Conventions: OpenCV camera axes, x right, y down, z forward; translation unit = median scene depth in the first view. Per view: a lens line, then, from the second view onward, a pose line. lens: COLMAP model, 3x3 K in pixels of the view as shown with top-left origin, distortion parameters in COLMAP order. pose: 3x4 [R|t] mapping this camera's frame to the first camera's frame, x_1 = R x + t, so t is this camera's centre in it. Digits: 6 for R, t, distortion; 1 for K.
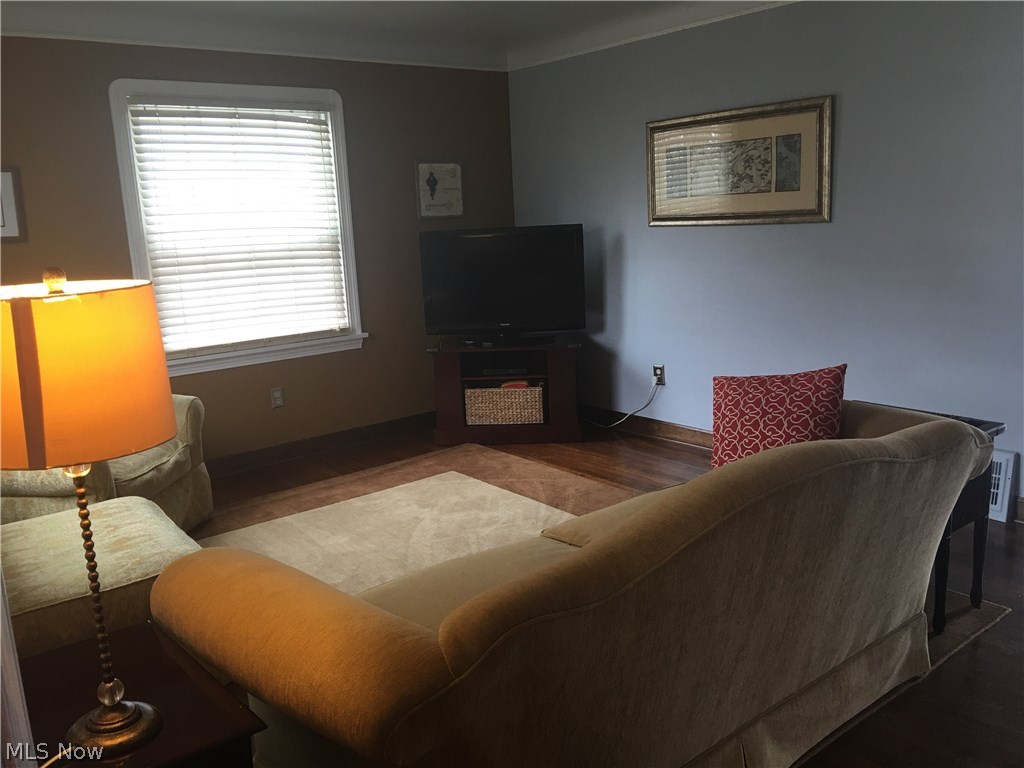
lens RADIAL K [[857.7, 0, 508.4], [0, 857.7, 378.9], [0, 0, 1]] dist [0.095116, -0.151226]
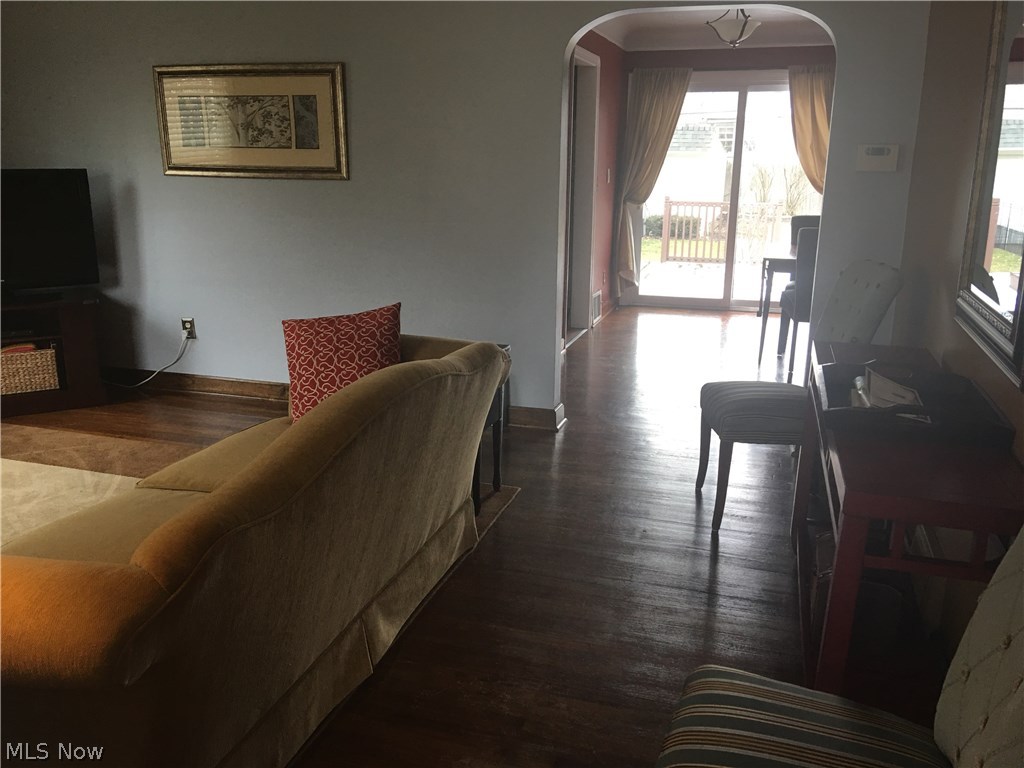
lens RADIAL K [[857.7, 0, 508.4], [0, 857.7, 378.9], [0, 0, 1]] dist [0.095116, -0.151226]
pose [[0.831383, -0.087999, 0.548687, -0.085666], [0.060819, 0.995860, 0.067564, 0.009974], [-0.552361, -0.022801, 0.833293, -0.036914]]
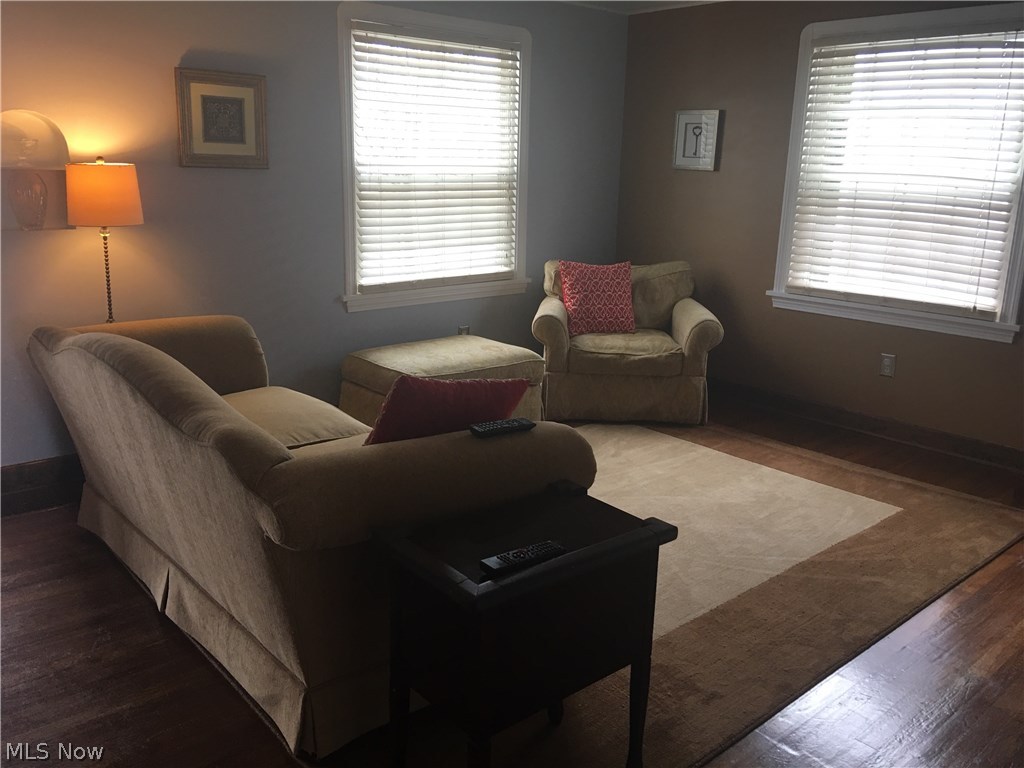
lens RADIAL K [[875.7, 0, 510.2], [0, 875.7, 384.3], [0, 0, 1]] dist [0.107646, -0.138604]
pose [[0.050015, 0.302996, -0.951679, 0.718385], [-0.217278, 0.933350, 0.285741, -0.166177], [0.974828, 0.192488, 0.112516, 0.610066]]
